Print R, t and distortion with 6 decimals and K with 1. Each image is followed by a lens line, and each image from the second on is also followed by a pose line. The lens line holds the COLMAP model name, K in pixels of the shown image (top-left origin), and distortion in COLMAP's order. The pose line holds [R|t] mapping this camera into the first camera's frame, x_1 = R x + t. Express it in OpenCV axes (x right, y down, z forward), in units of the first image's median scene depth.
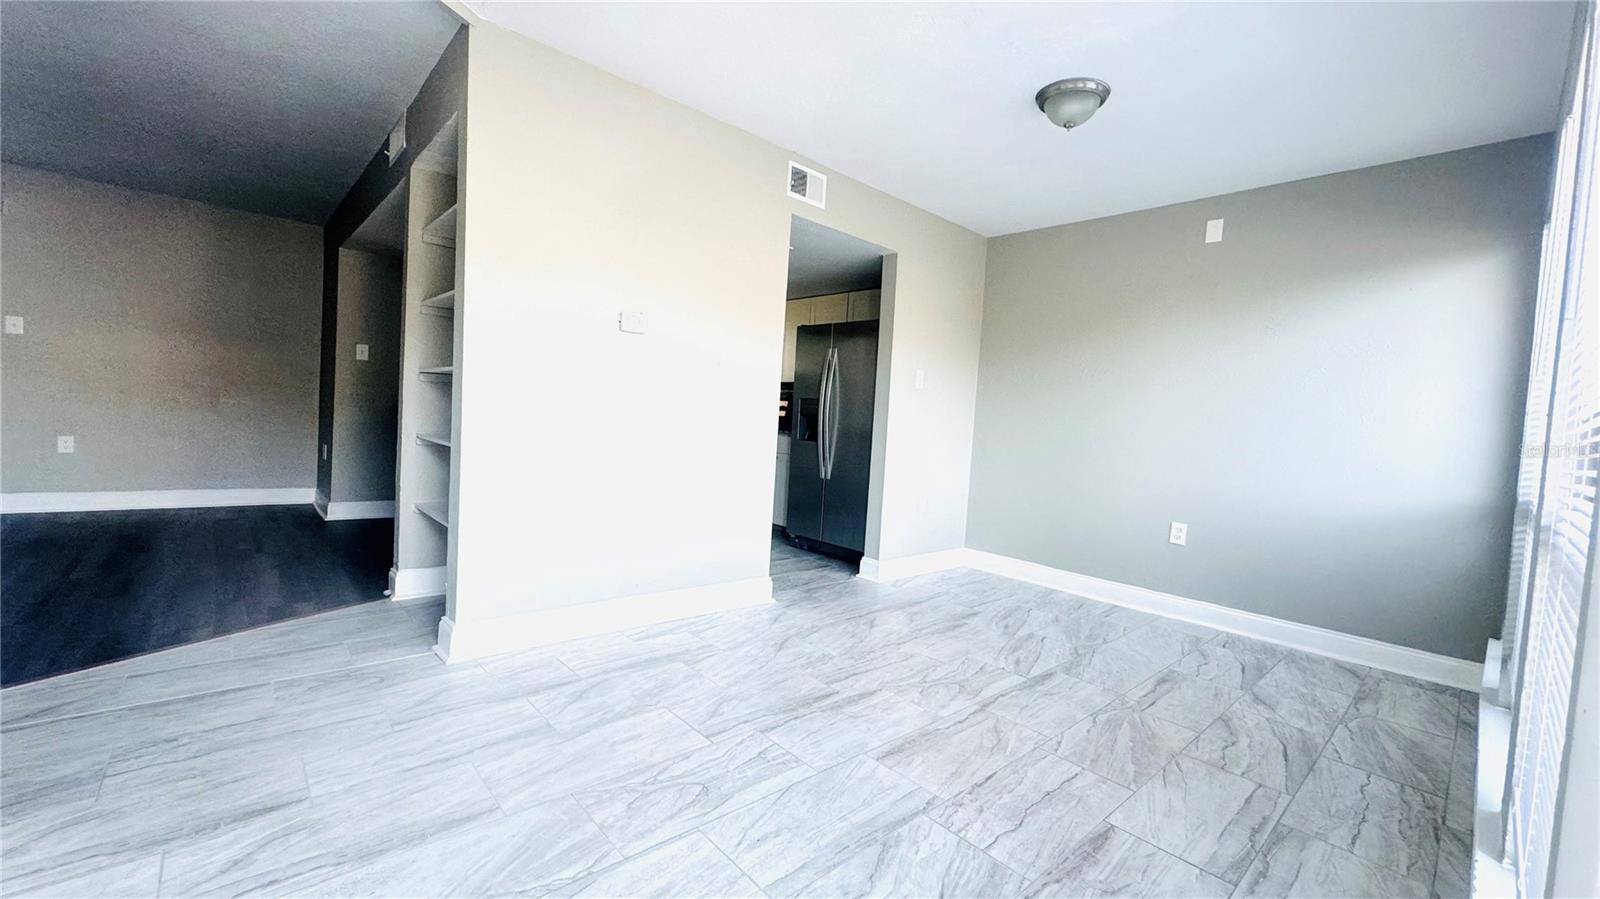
lens RADIAL K [[639.1, 0, 801.3], [0, 639.1, 448.9], [0, 0, 1]] dist [-0.001665, 0.000574]
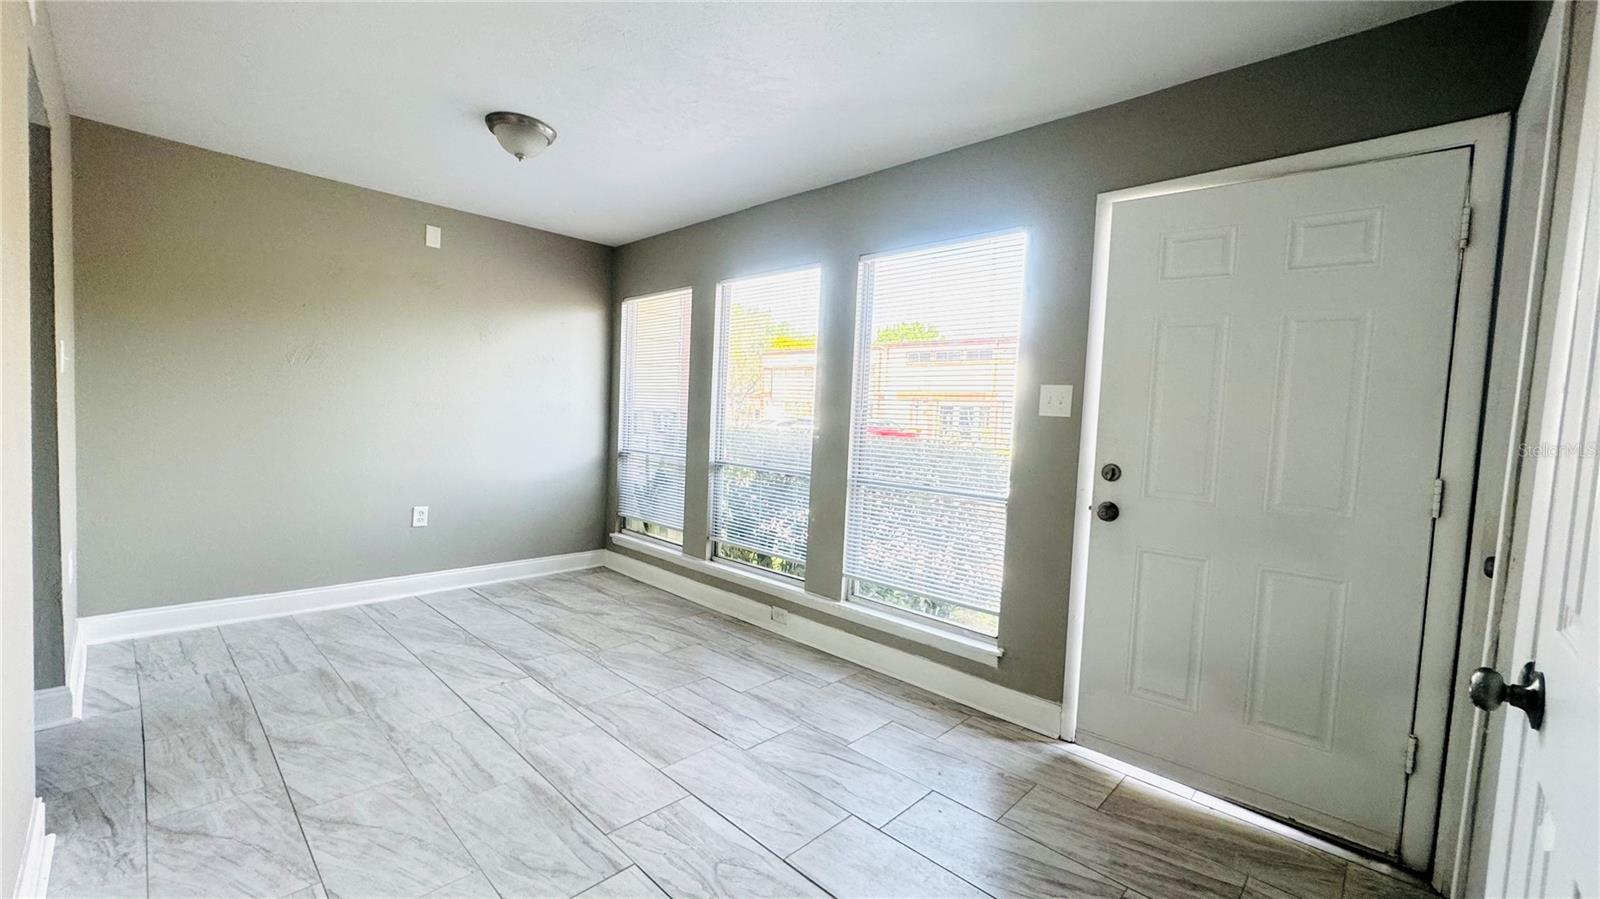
lens RADIAL K [[639.1, 0, 800.0], [0, 639.1, 445.0], [0, 0, 1]] dist [-0.001665, 0.000574]
pose [[-0.064222, -0.116905, 0.991064, -0.698097], [-0.001823, 0.993127, 0.117030, -0.158246], [-0.997934, 0.005709, -0.063994, 0.600765]]
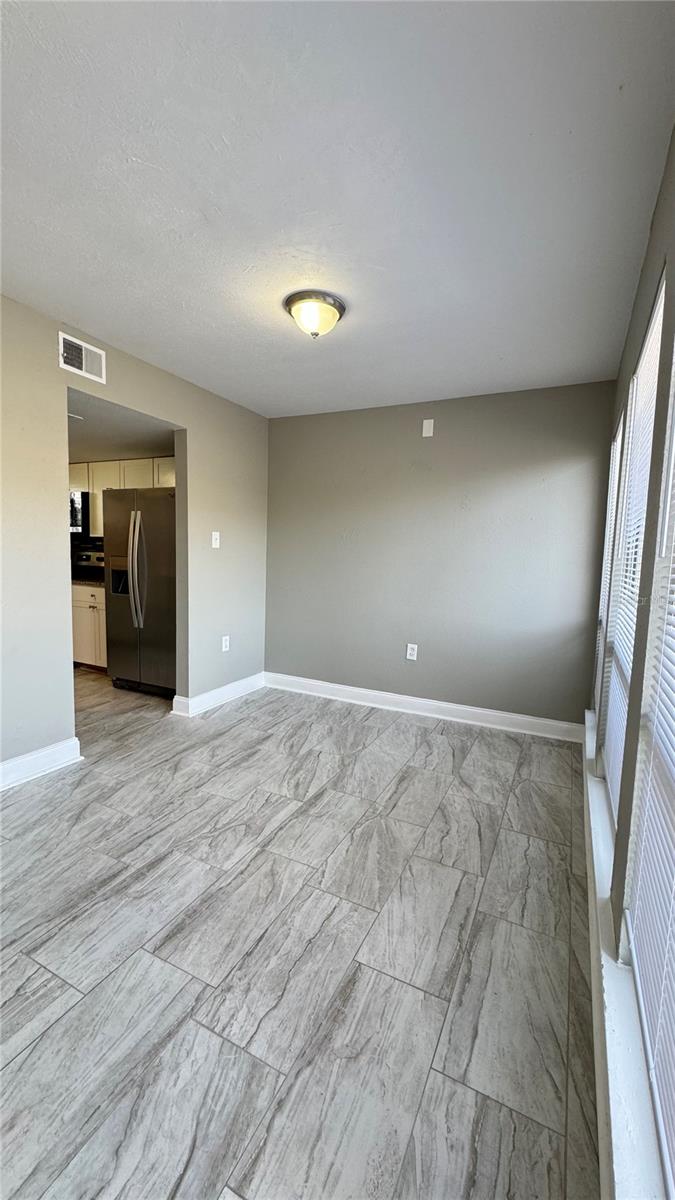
lens RADIAL K [[479.3, 0, 340.6], [0, 479.3, 602.6], [0, 0, 1]] dist [-0.001665, 0.000574]
pose [[0.929242, -0.071281, 0.362529, 0.114742], [0.044331, 0.995635, 0.082135, -0.090119], [-0.366801, -0.060253, 0.928346, 0.148253]]
